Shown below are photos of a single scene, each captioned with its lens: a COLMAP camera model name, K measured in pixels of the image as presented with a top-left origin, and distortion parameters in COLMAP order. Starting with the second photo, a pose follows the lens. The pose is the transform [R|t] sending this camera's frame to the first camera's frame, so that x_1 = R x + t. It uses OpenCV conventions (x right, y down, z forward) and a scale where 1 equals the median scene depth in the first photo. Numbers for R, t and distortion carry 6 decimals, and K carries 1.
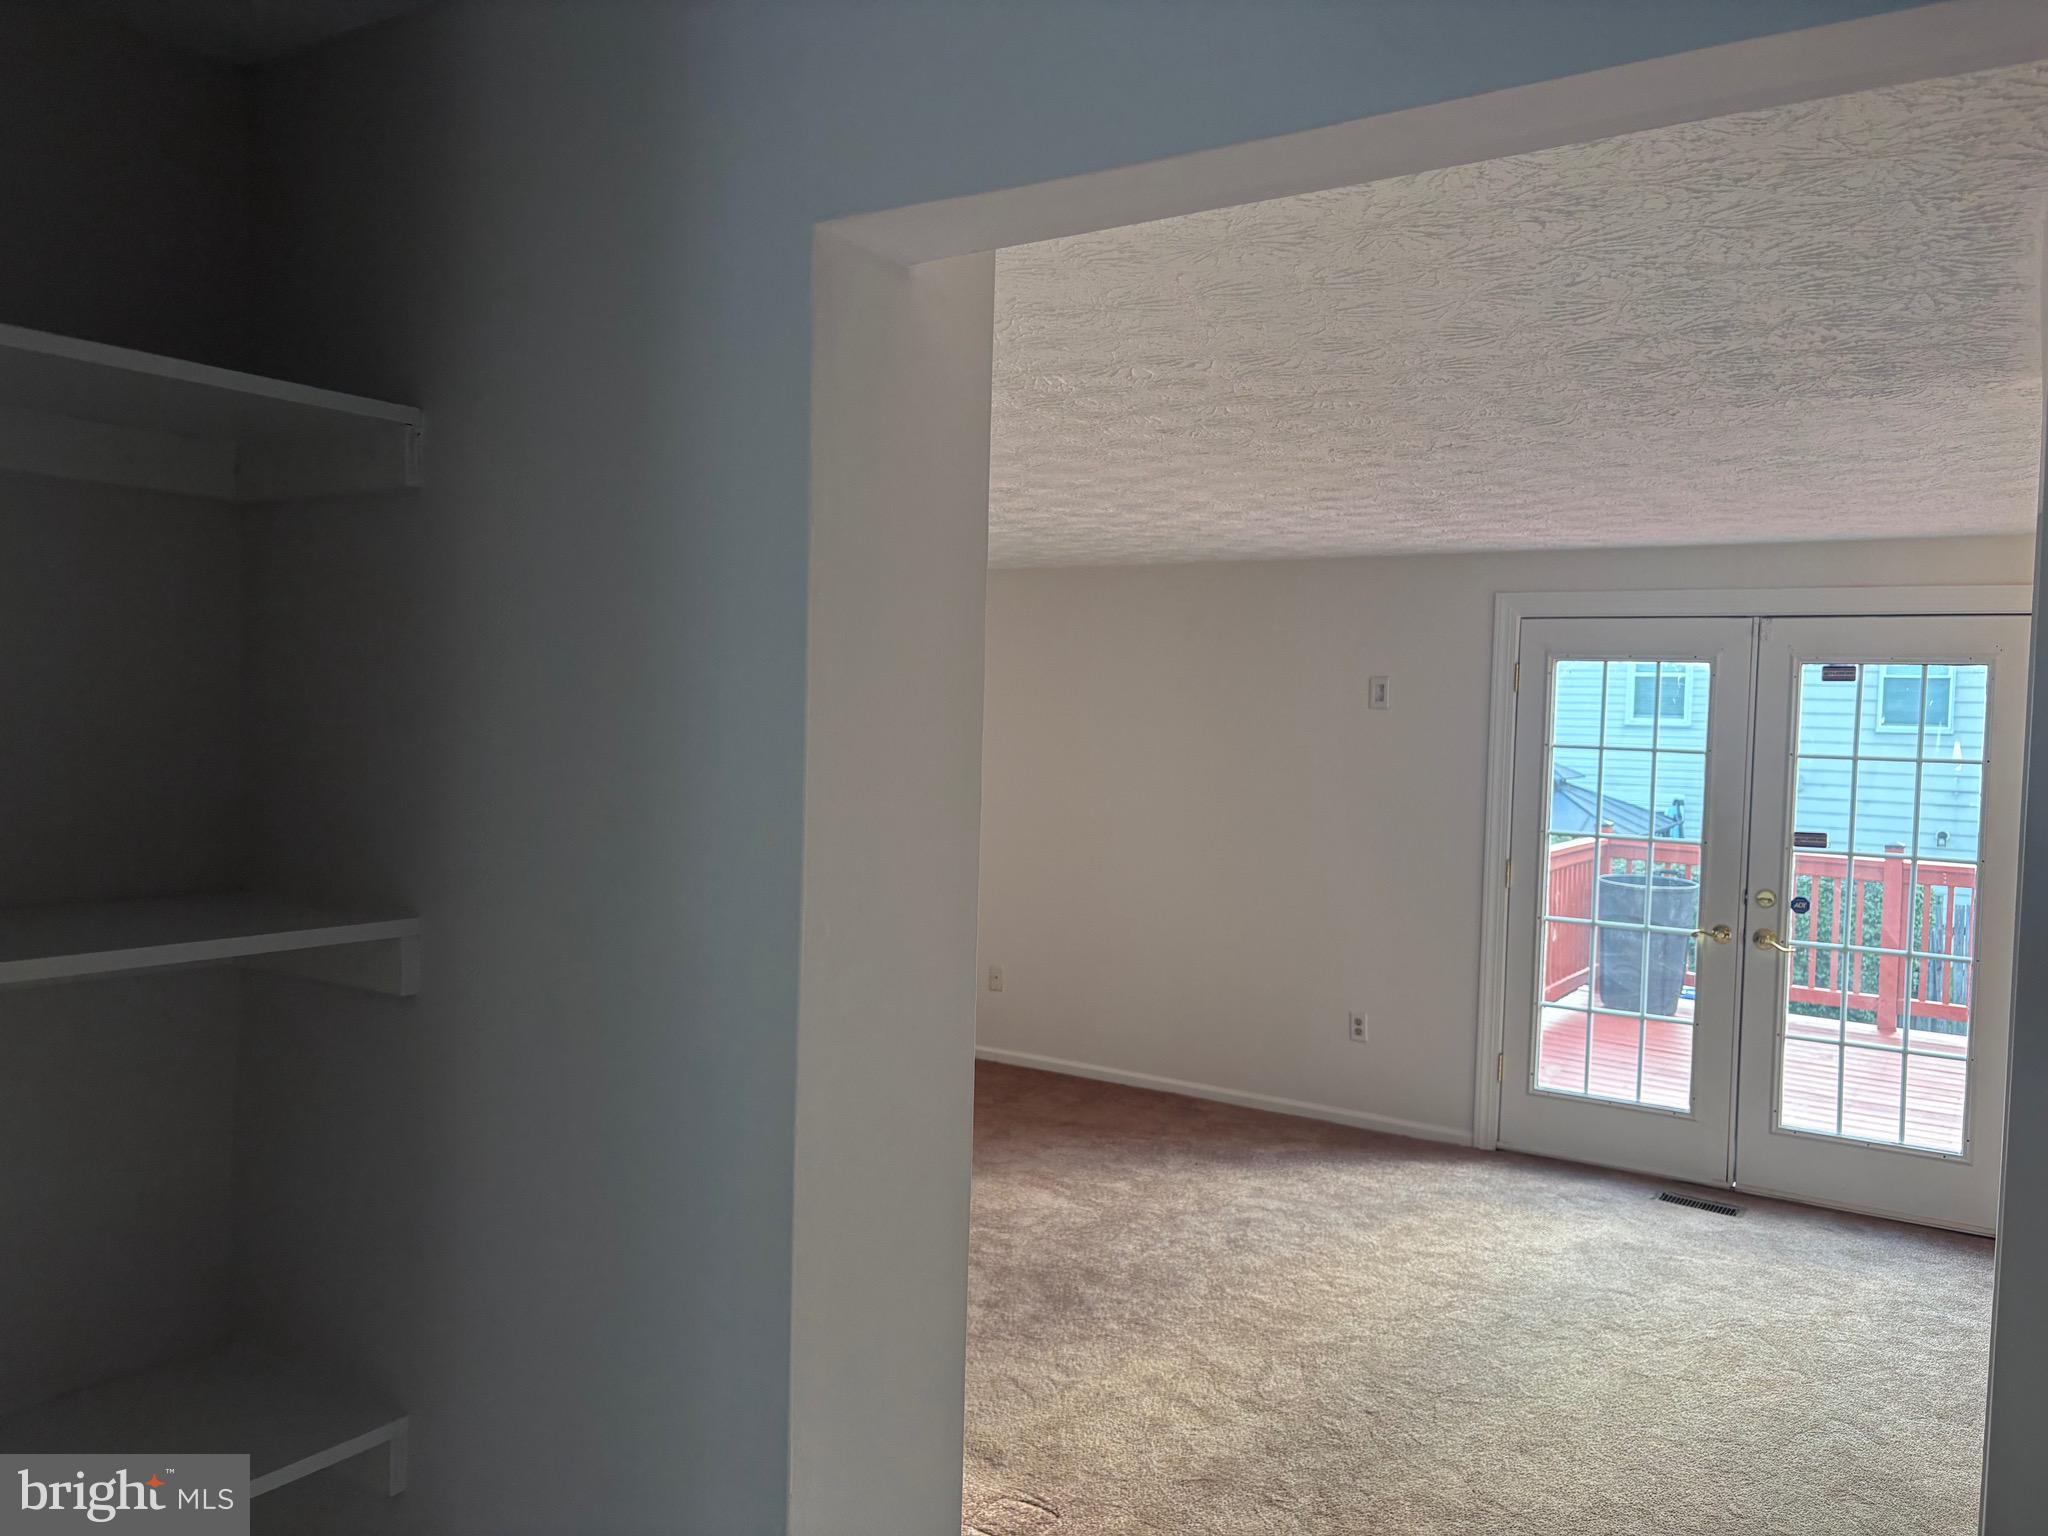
lens RADIAL K [[1559.2, 0, 1043.5], [0, 1559.2, 755.4], [0, 0, 1]] dist [0.045848, -0.046712]
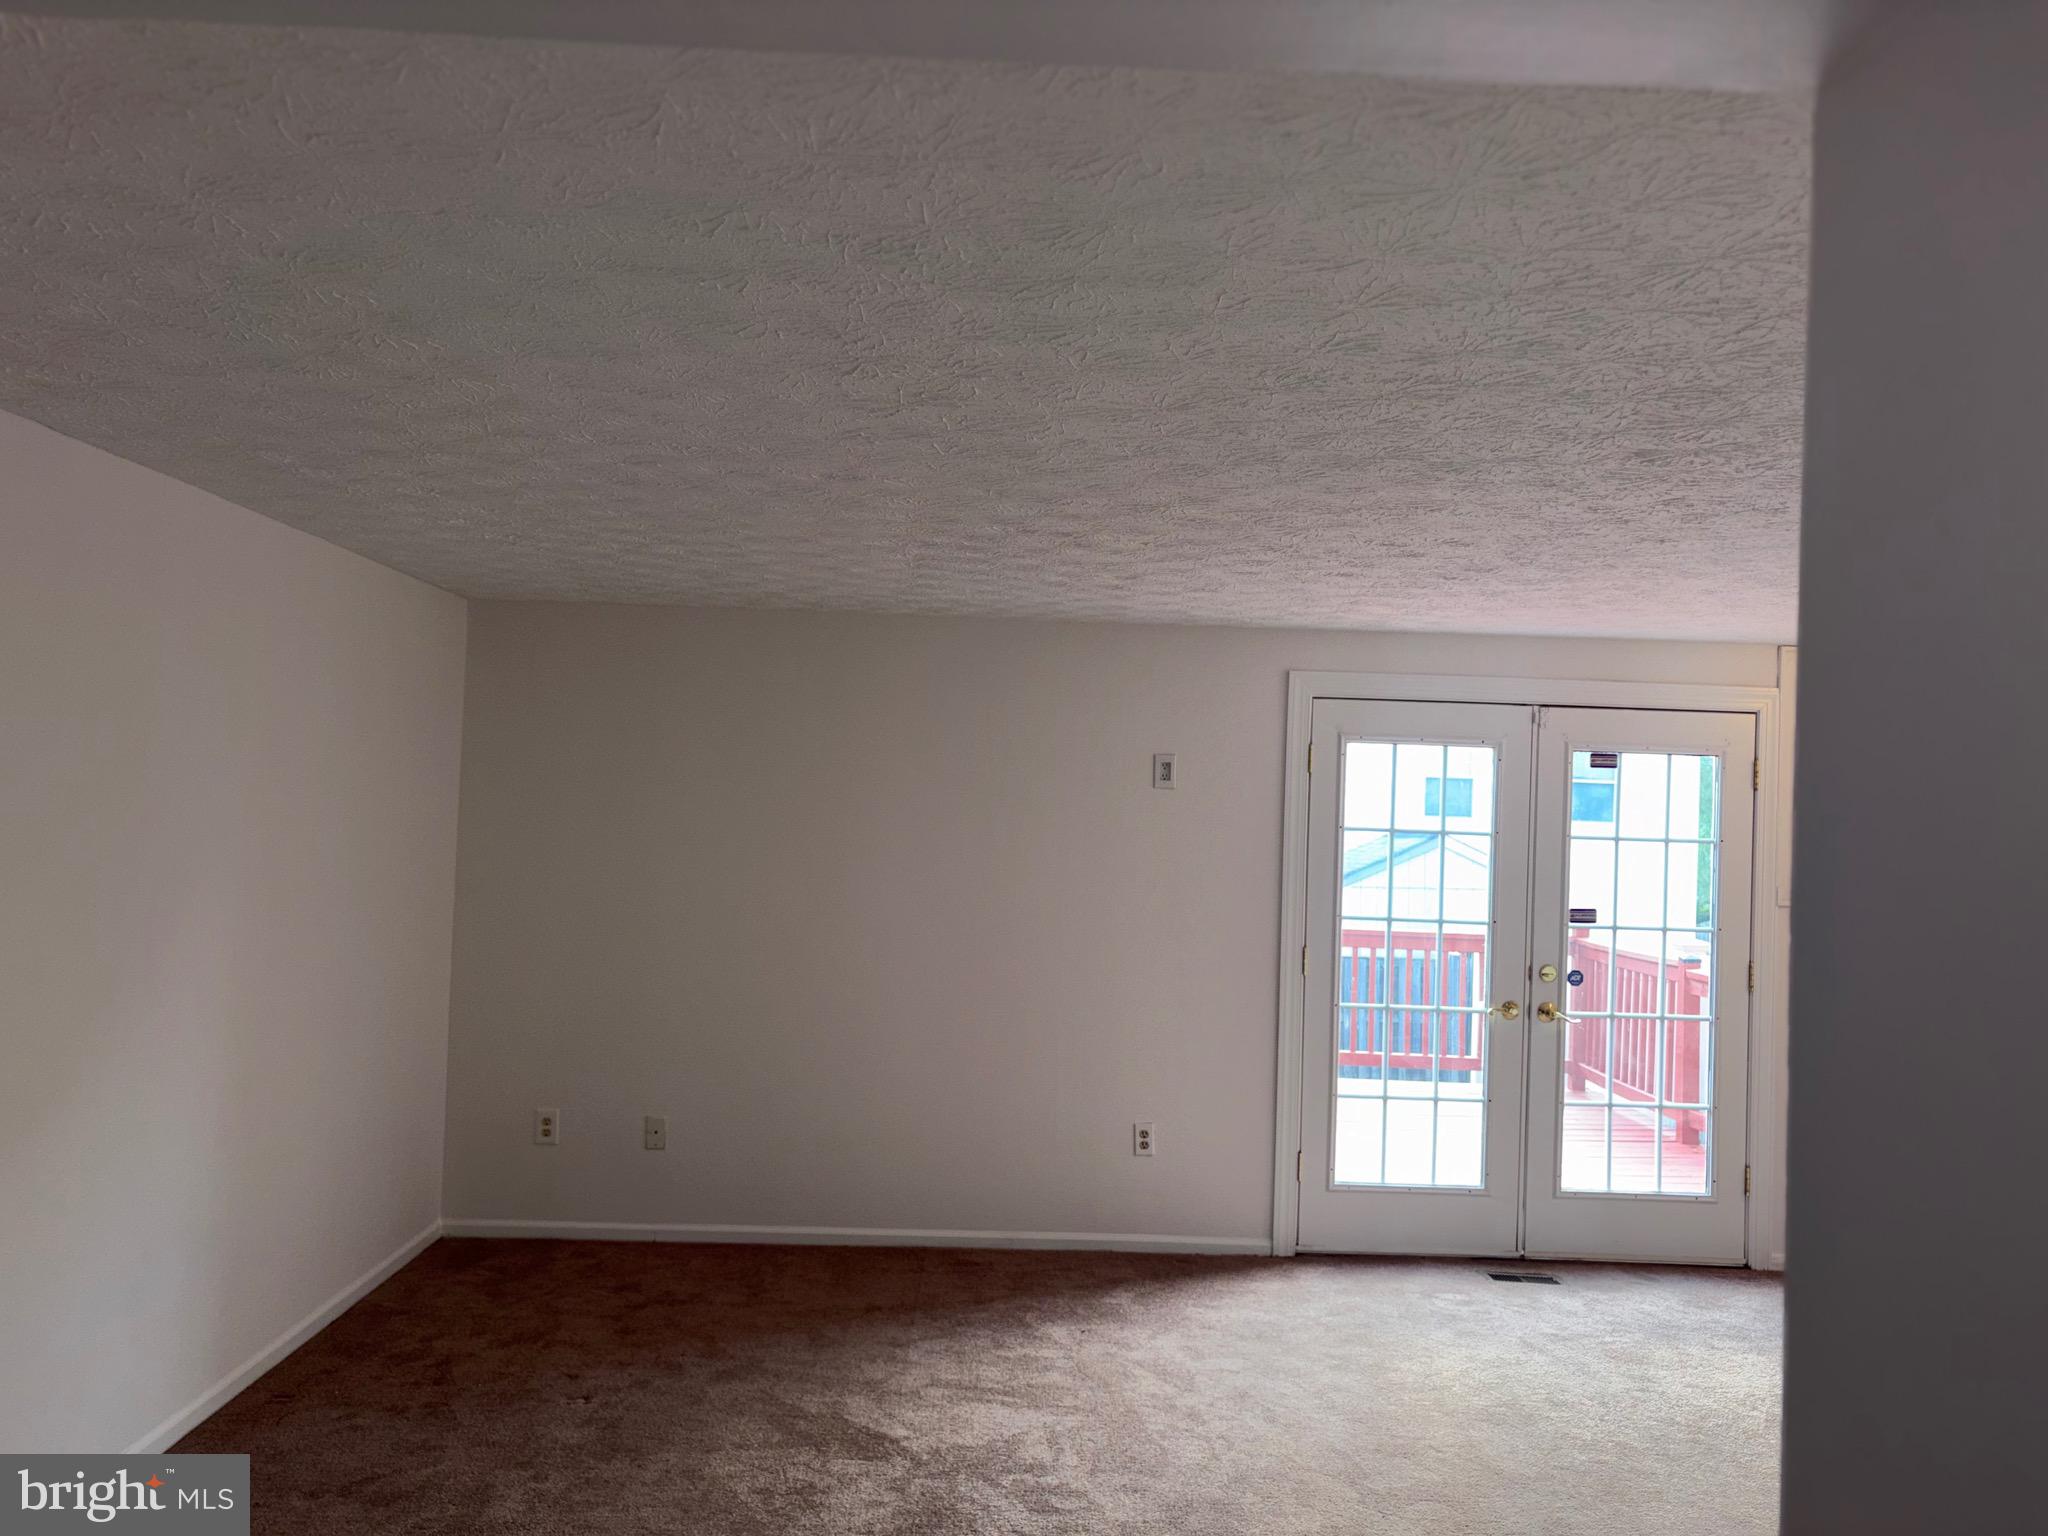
lens RADIAL K [[1559.2, 0, 1006.8], [0, 1559.2, 768.6], [0, 0, 1]] dist [0.045848, -0.046712]
pose [[0.822114, 0.015118, 0.569123, -0.426237], [0.006998, 0.999304, -0.036654, -0.009606], [-0.569281, 0.034117, 0.821435, 0.330151]]
